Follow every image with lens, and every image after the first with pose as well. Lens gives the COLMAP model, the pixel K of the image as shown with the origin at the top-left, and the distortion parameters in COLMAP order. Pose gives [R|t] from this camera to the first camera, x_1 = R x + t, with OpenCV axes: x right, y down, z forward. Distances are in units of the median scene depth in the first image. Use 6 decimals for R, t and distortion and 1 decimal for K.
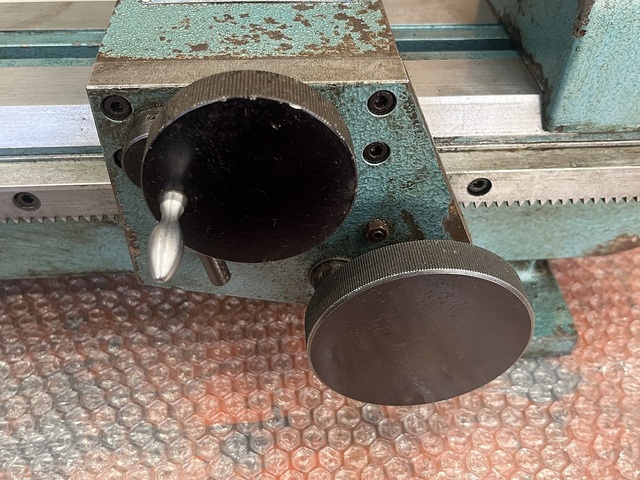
lens RADIAL K [[623.9, 0, 325.5], [0, 623.9, 232.9], [0, 0, 1]] dist [0.005153, 0.000000]
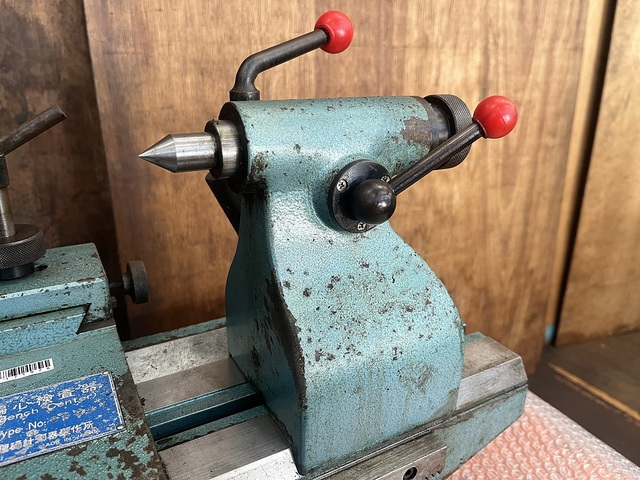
lens RADIAL K [[492.4, 0, 318.3], [0, 492.4, 240.2], [0, 0, 1]] dist [0.037775, -0.074867]
pose [[0.907918, -0.156902, 0.388674, 0.073615], [0.296746, 0.895507, -0.331676, -0.266909], [-0.296020, 0.416472, 0.859607, -0.076498]]
